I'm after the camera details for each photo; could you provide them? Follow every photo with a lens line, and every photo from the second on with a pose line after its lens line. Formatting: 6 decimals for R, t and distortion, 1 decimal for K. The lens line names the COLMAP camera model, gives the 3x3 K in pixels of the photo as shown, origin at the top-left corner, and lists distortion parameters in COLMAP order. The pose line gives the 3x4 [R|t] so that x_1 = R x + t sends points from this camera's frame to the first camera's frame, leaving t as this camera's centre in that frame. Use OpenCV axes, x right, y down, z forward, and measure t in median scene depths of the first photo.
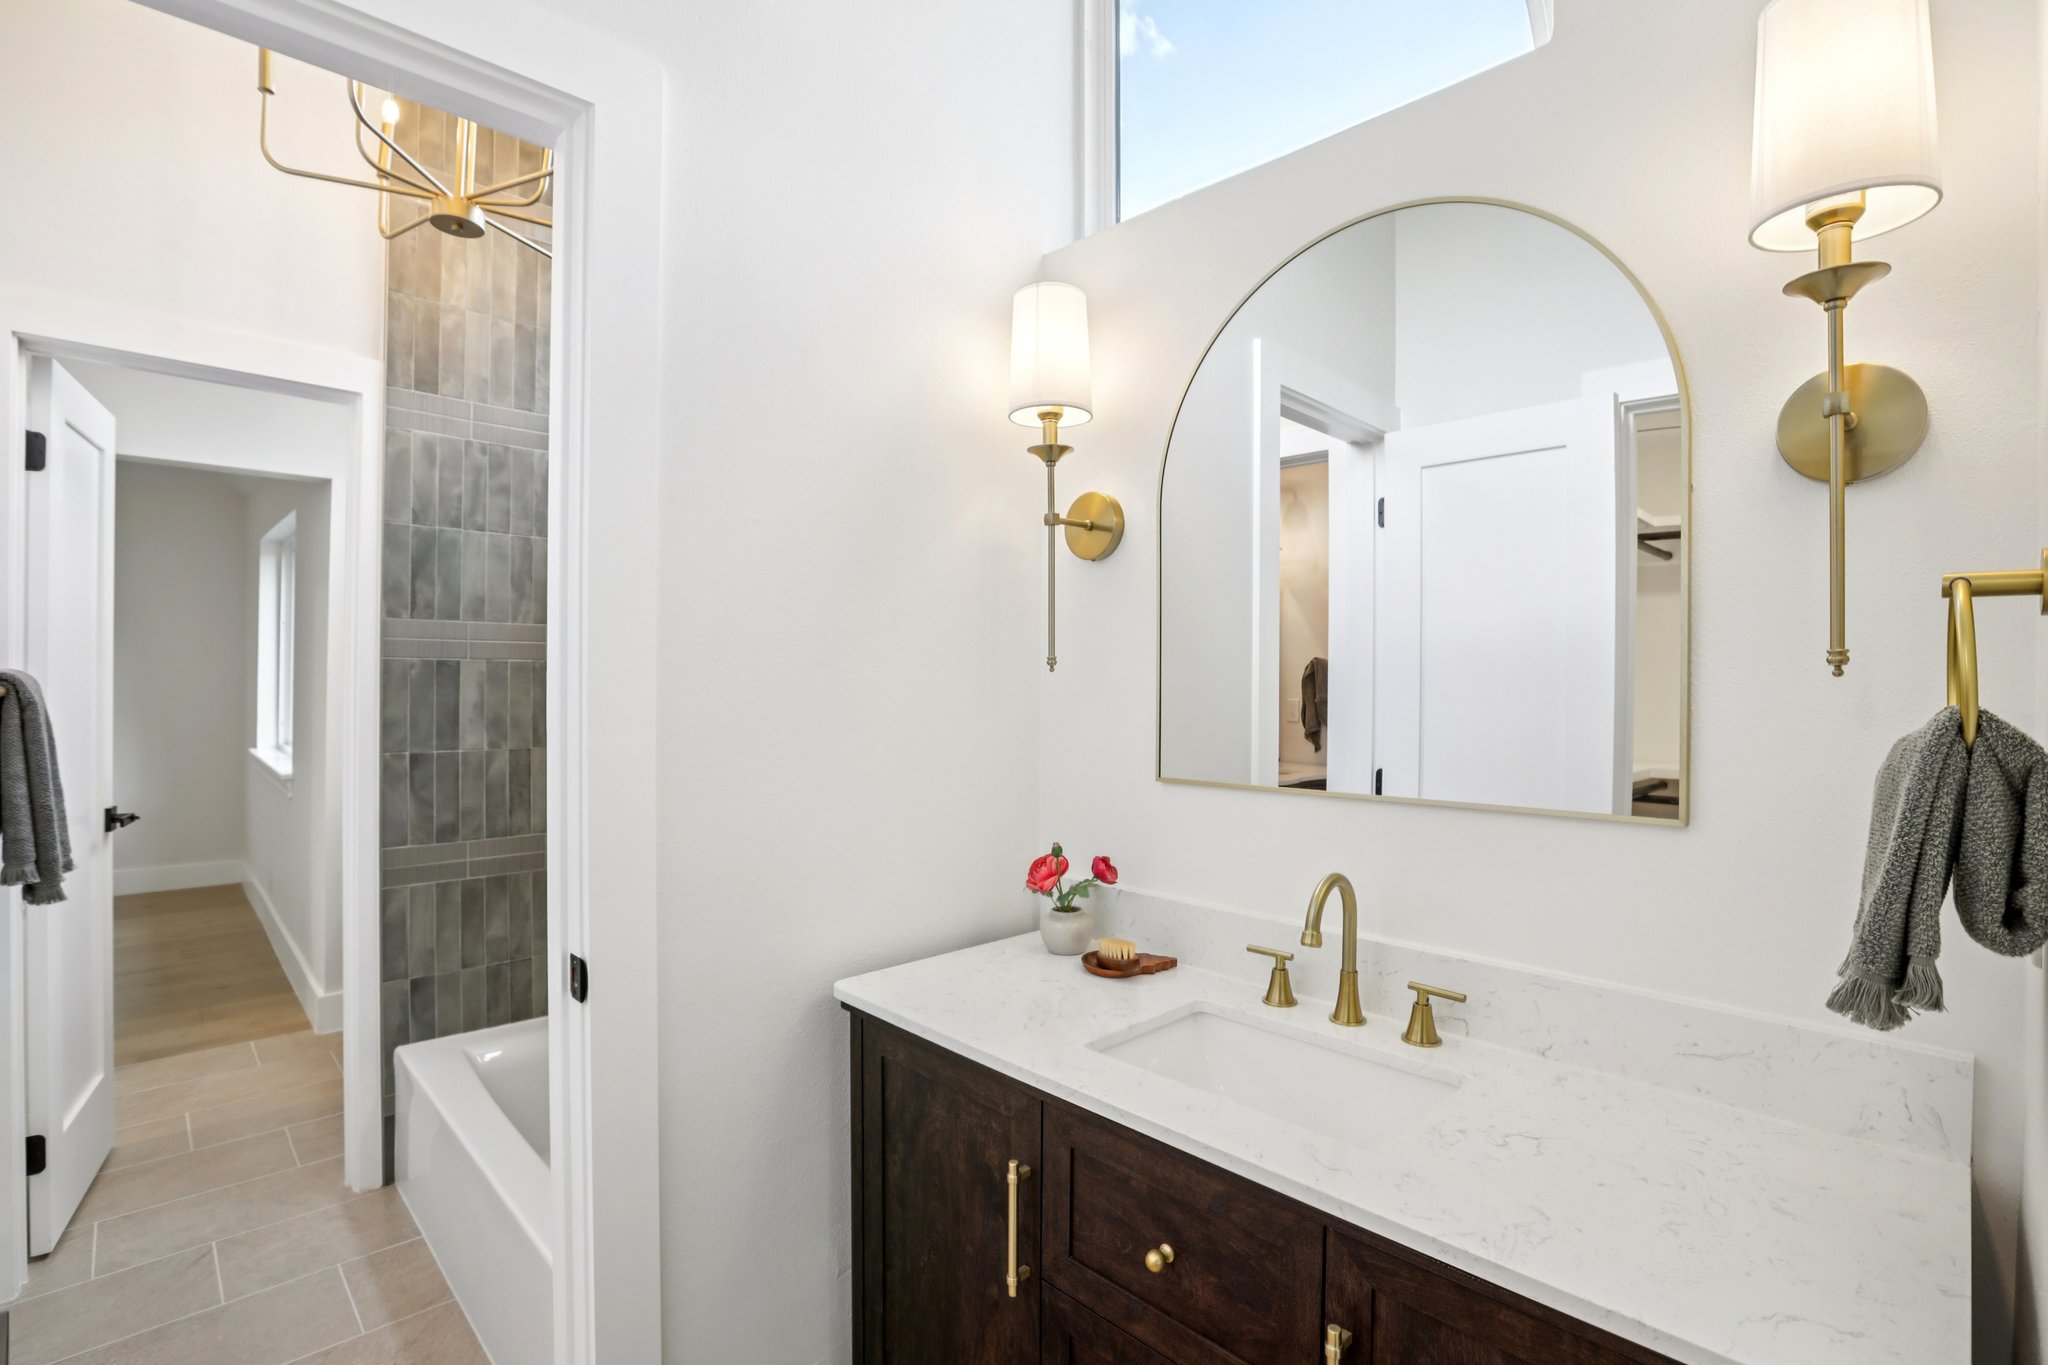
lens RADIAL K [[924.2, 0, 1012.1], [0, 924.2, 676.5], [0, 0, 1]] dist [-0.037031, 0.007490]
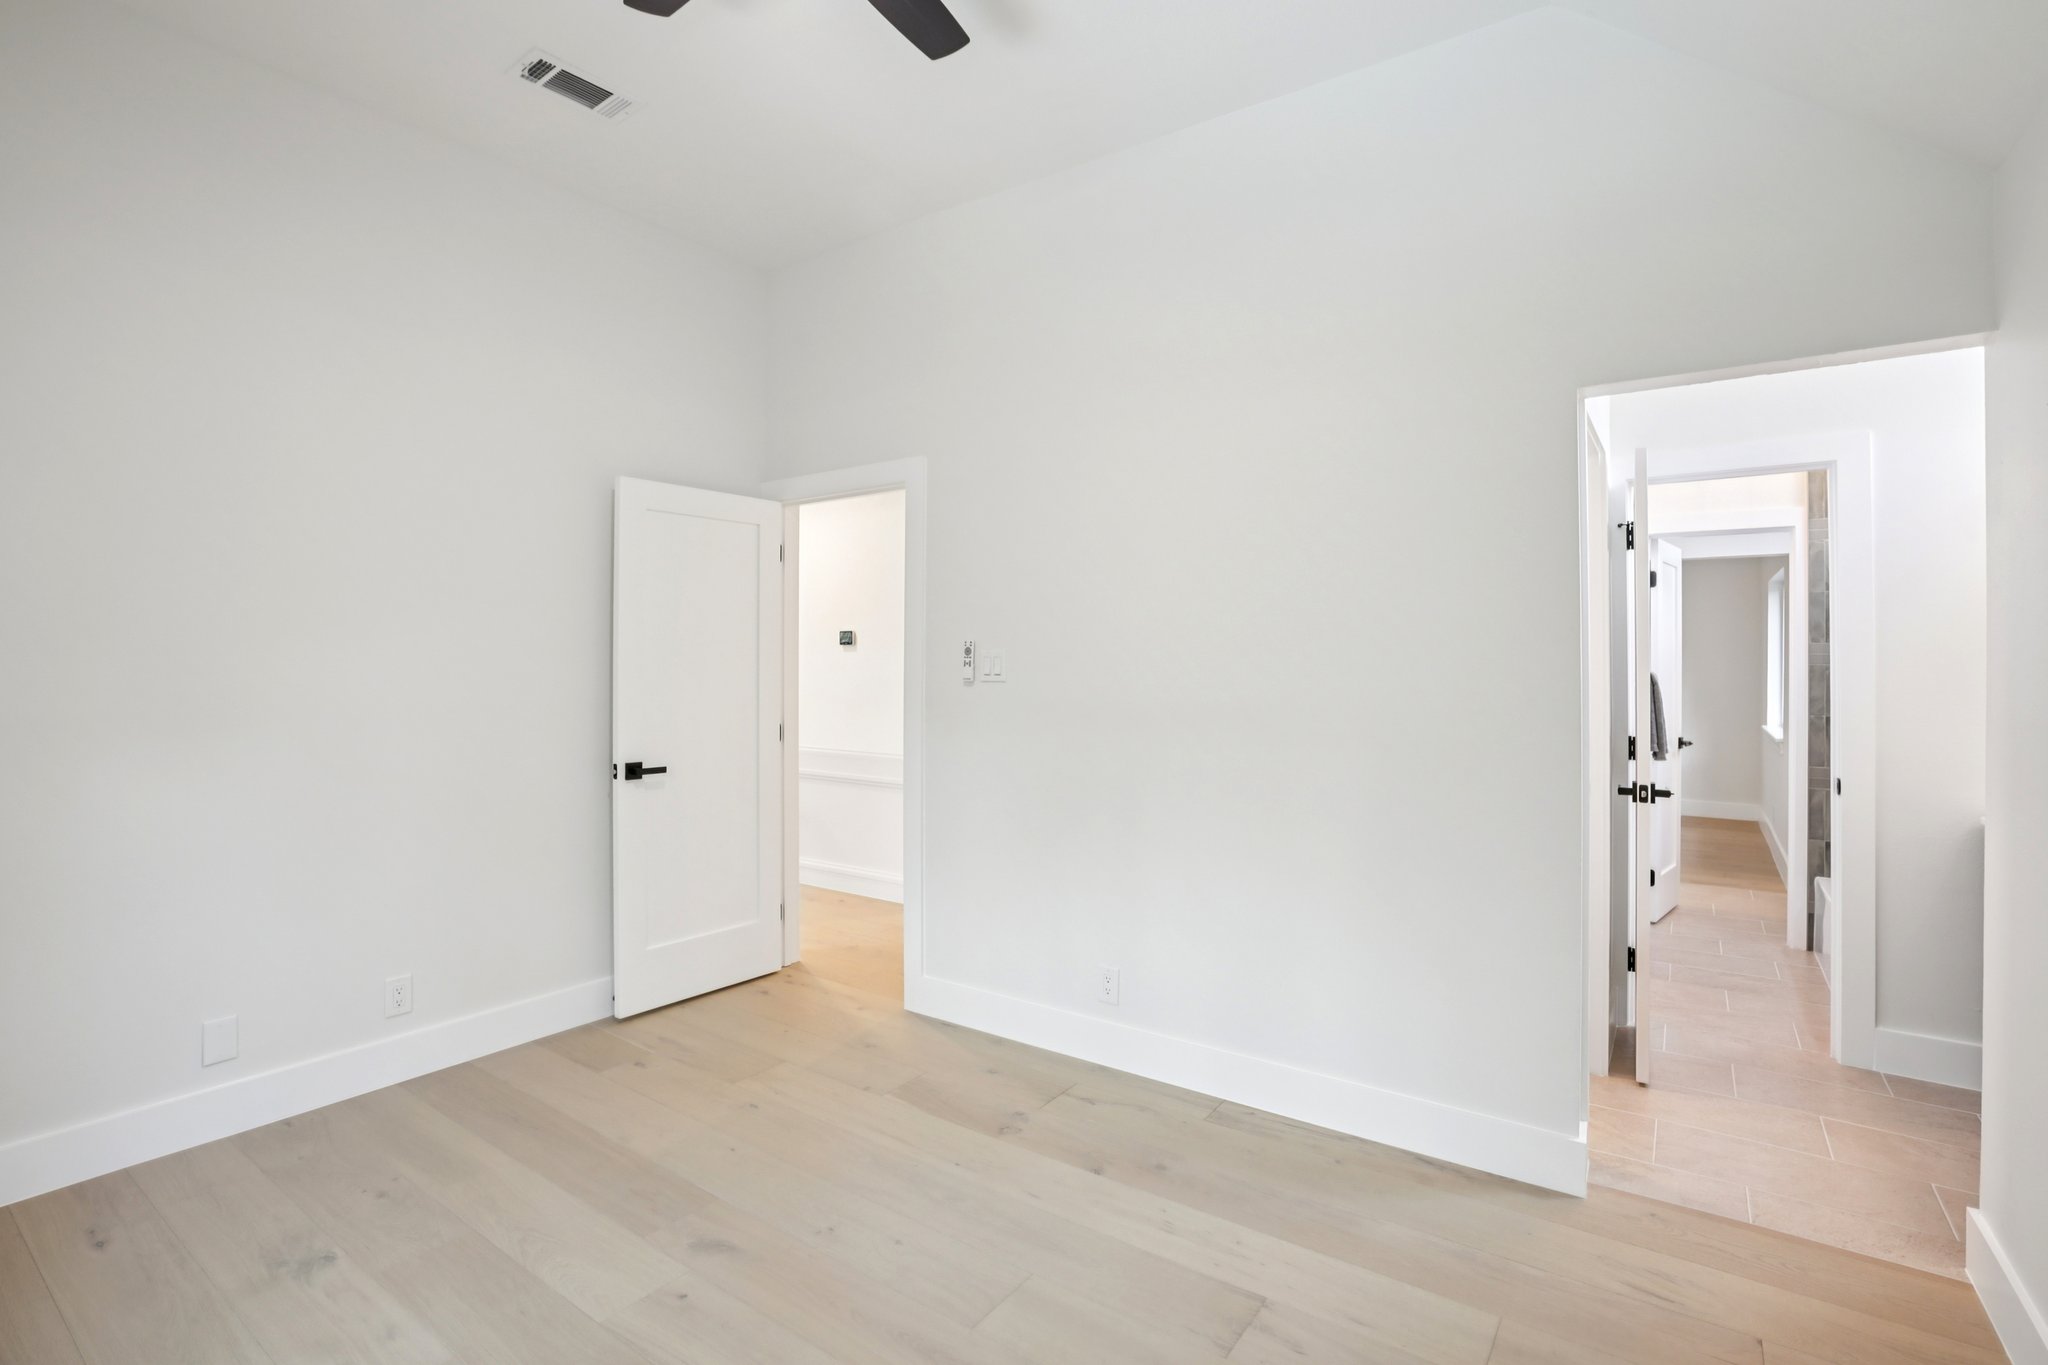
lens RADIAL K [[924.2, 0, 1027.0], [0, 924.2, 681.2], [0, 0, 1]] dist [-0.037031, 0.007490]
pose [[0.161761, -0.000067, -0.986830, 0.858878], [0.002297, 0.999997, 0.000308, 0.009927], [0.986827, -0.002317, 0.161761, -0.867761]]
